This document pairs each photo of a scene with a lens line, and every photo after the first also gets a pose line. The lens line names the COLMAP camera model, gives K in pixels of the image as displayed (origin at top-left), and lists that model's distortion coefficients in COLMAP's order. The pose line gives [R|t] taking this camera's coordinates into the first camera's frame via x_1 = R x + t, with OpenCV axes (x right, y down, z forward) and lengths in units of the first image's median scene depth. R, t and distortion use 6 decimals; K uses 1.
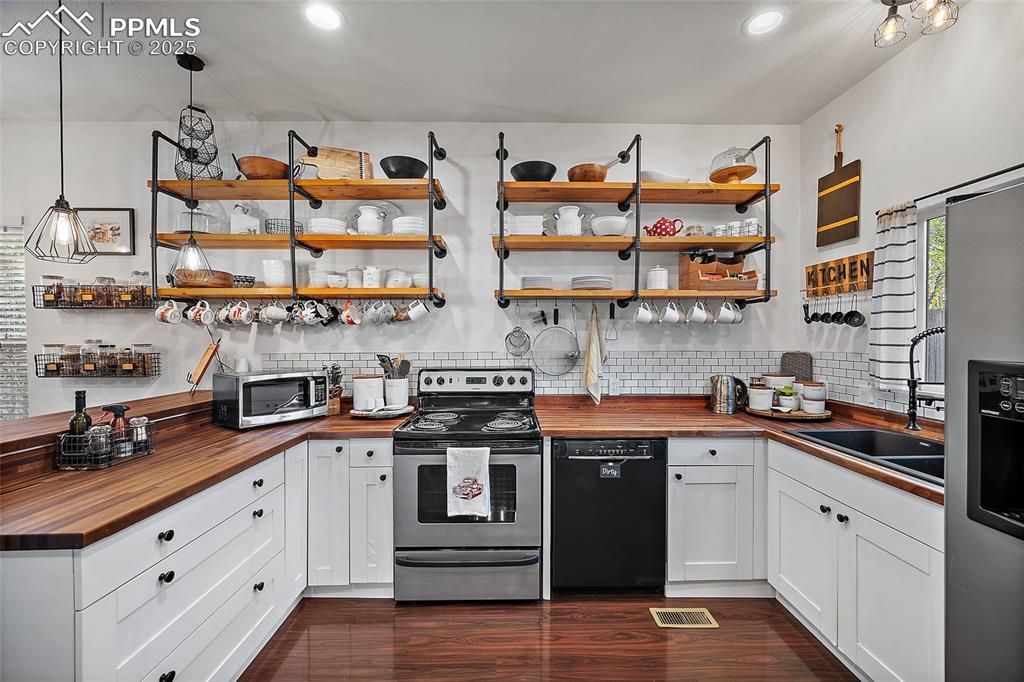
lens RADIAL K [[413.0, 0, 514.7], [0, 413.0, 339.9], [0, 0, 1]] dist [-0.002092, -0.001041]
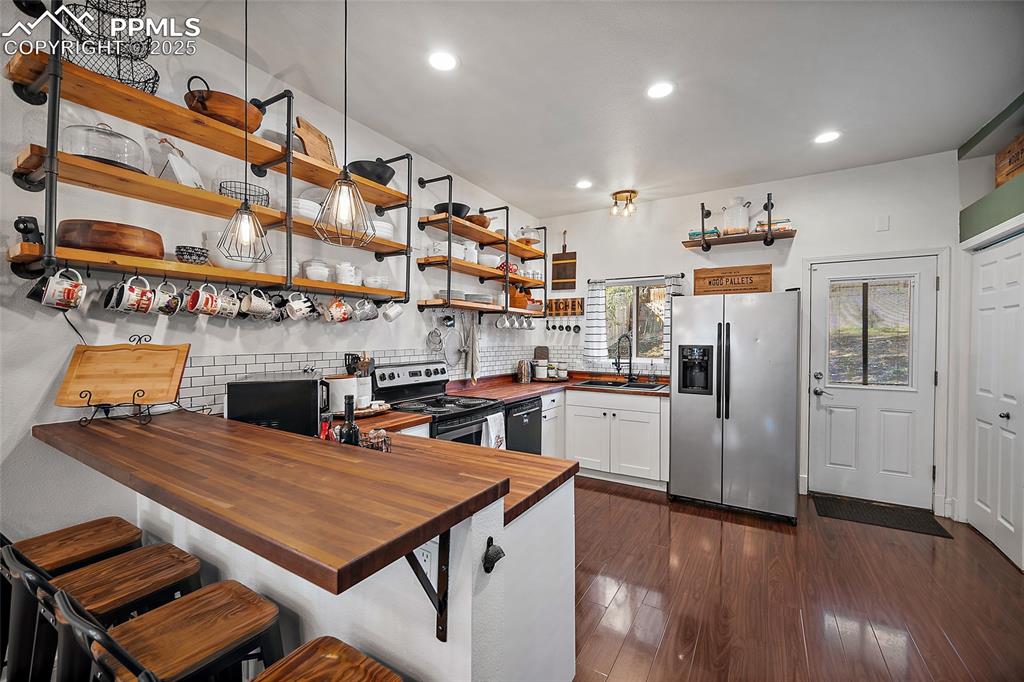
lens RADIAL K [[413.0, 0, 516.0], [0, 413.0, 343.3], [0, 0, 1]] dist [-0.002092, -0.001041]
pose [[0.527136, -0.005817, 0.849761, -0.973350], [-0.000652, 0.999974, 0.007250, 0.004355], [-0.849780, -0.004376, 0.527119, 0.148850]]
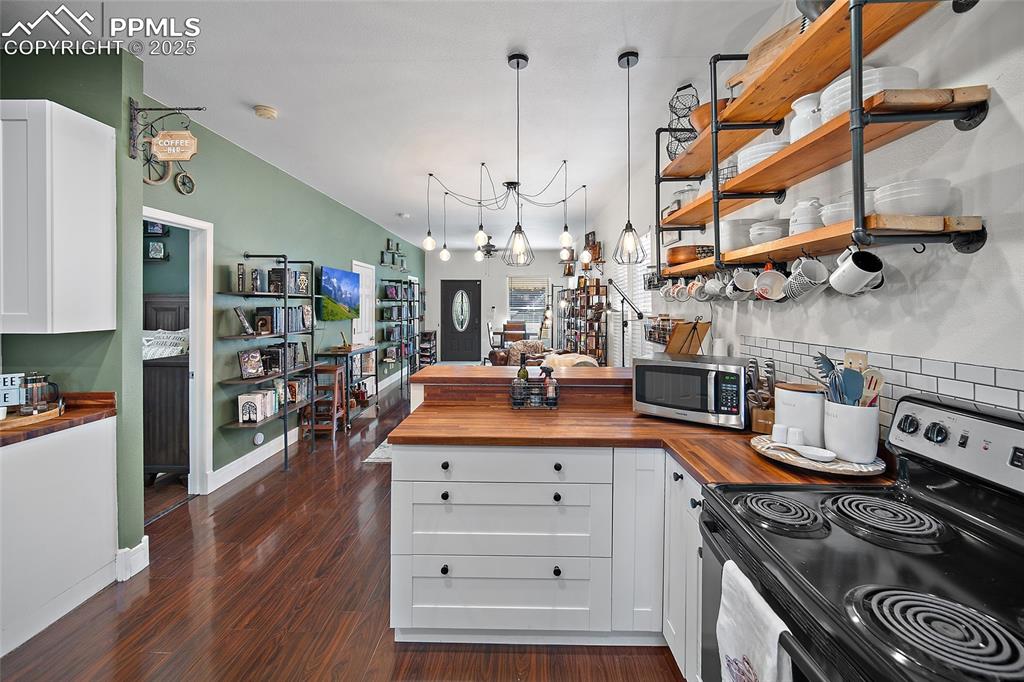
lens RADIAL K [[413.0, 0, 516.3], [0, 413.0, 306.1], [0, 0, 1]] dist [-0.002092, -0.001041]
pose [[-0.027392, 0.003140, -0.999620, 0.248722], [-0.002456, 0.999992, 0.003209, -0.028347], [0.999622, 0.002543, -0.027384, 0.616702]]
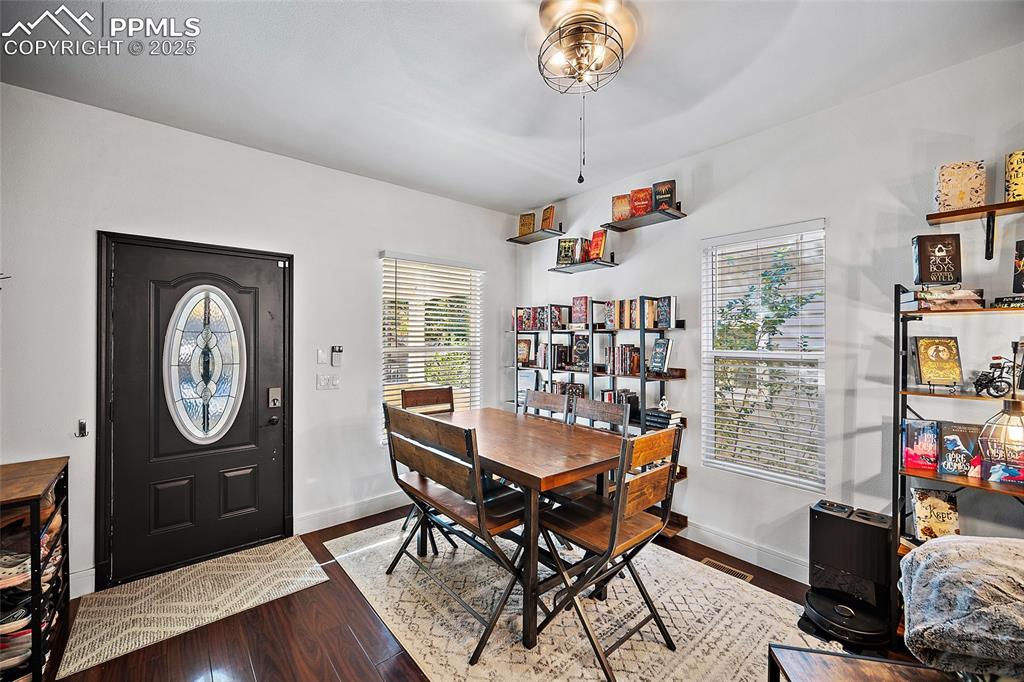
lens RADIAL K [[413.0, 0, 523.2], [0, 413.0, 342.5], [0, 0, 1]] dist [-0.002092, -0.001041]
pose [[0.643869, 0.004176, -0.765125, -2.609394], [-0.004022, 0.999990, 0.002073, -0.026568], [0.765125, 0.001742, 0.643879, -0.133948]]
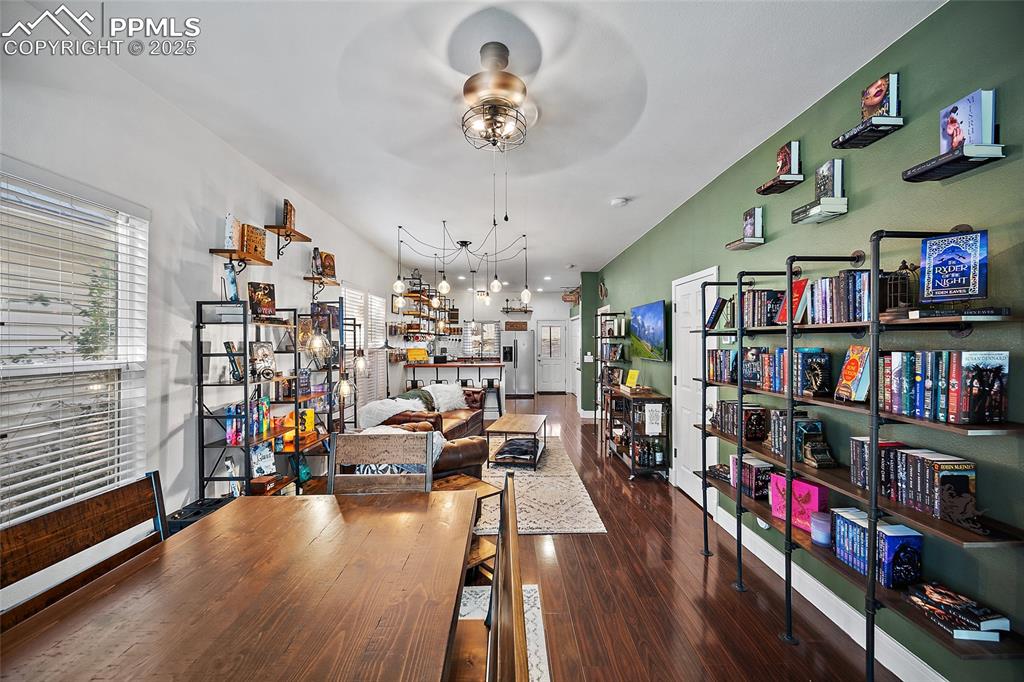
lens RADIAL K [[413.0, 0, 515.3], [0, 413.0, 340.3], [0, 0, 1]] dist [-0.002092, -0.001041]
pose [[-0.000425, 0.000621, 1.000000, -3.828658], [0.001969, 0.999998, -0.000620, -0.042276], [-0.999998, 0.001969, -0.000426, 0.278863]]
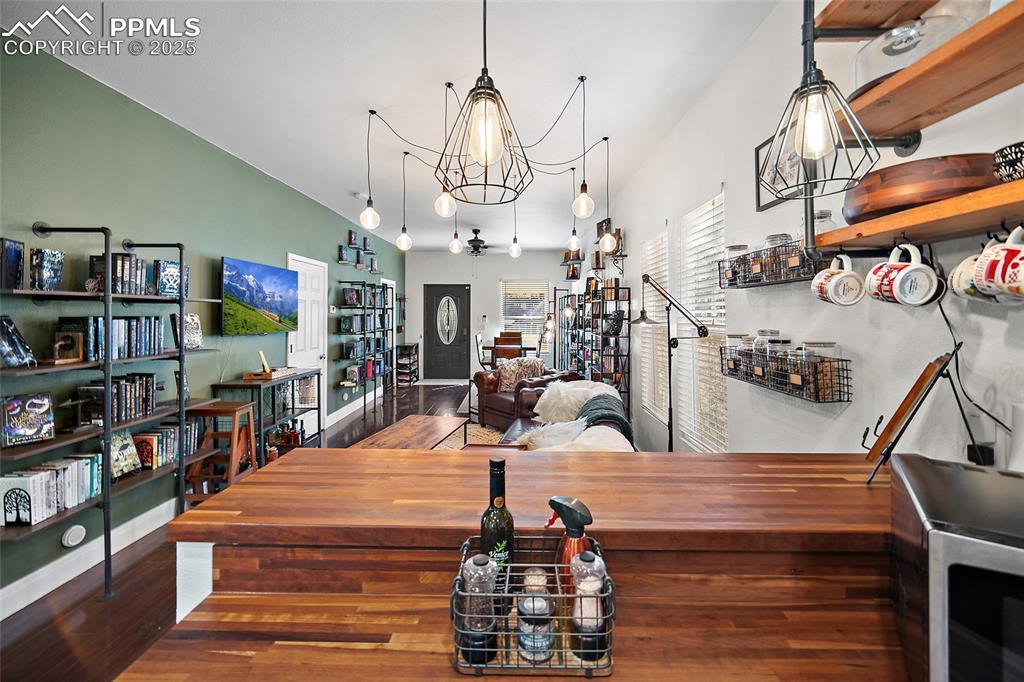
lens RADIAL K [[413.0, 0, 518.4], [0, 413.0, 312.8], [0, 0, 1]] dist [-0.002092, -0.001041]
pose [[-0.017659, -0.000923, -0.999844, -0.351678], [-0.003135, 0.999995, -0.000868, -0.028542], [0.999839, 0.003119, -0.017662, 0.626569]]
